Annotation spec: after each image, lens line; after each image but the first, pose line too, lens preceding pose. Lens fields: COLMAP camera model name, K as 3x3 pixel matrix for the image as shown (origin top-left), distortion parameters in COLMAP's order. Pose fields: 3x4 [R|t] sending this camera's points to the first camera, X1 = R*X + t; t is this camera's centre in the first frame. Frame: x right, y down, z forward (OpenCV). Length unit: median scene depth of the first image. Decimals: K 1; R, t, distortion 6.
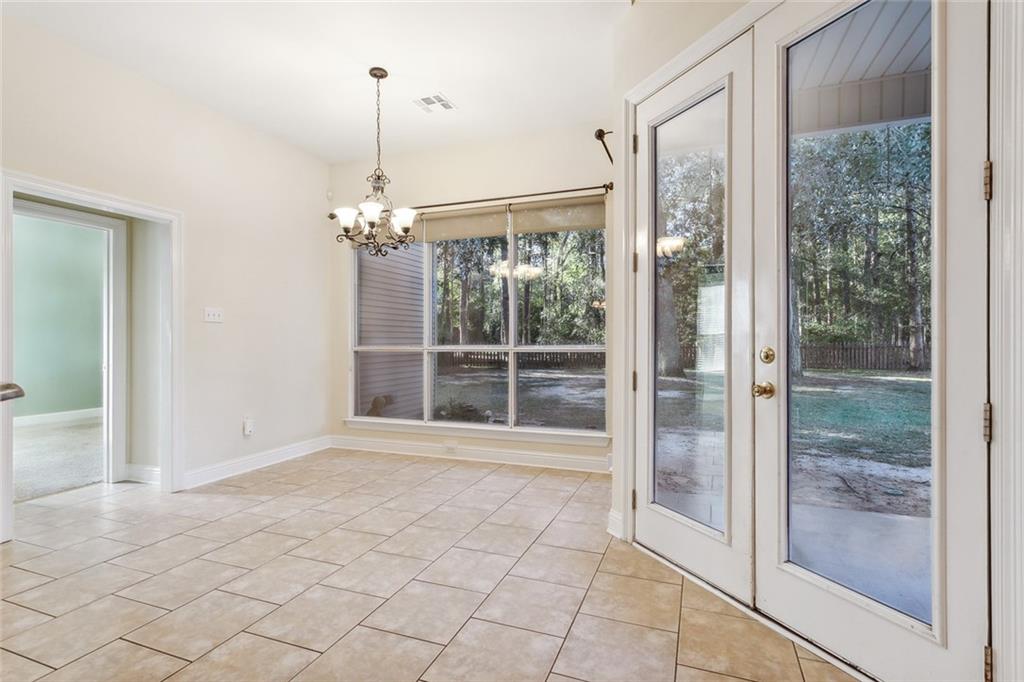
lens RADIAL K [[500.9, 0, 509.4], [0, 500.9, 336.5], [0, 0, 1]] dist [0.003597, 0.001211]
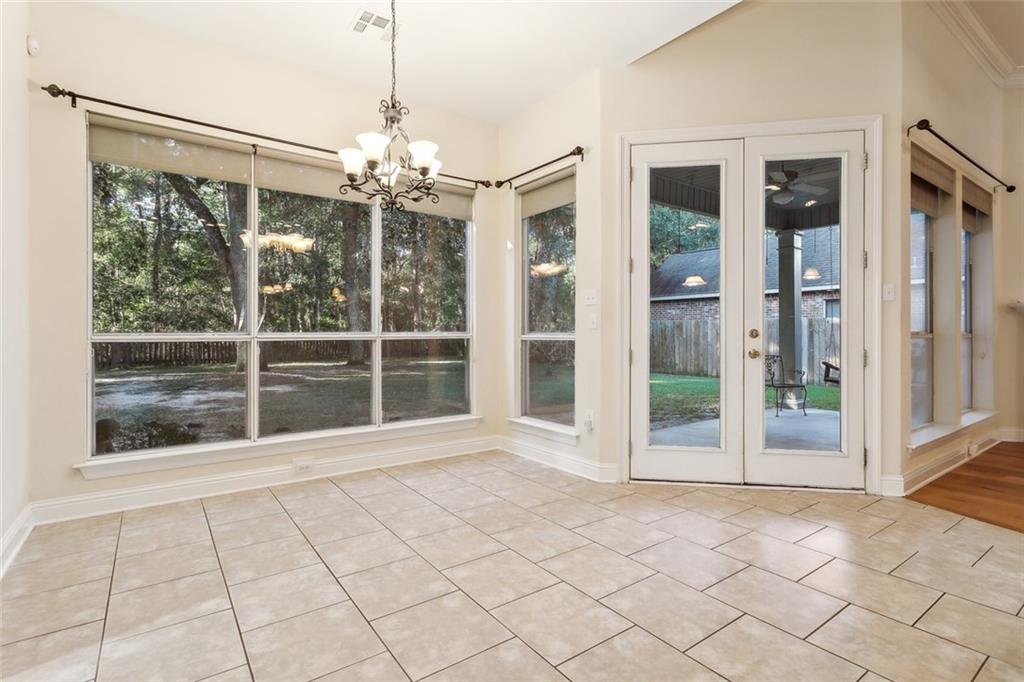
lens RADIAL K [[500.9, 0, 508.9], [0, 500.9, 333.2], [0, 0, 1]] dist [0.003597, 0.001211]
pose [[0.540326, 0.001227, 0.841455, -0.774152], [-0.006512, 0.999975, 0.002723, 0.019857], [-0.841431, -0.006951, 0.540321, 0.429923]]
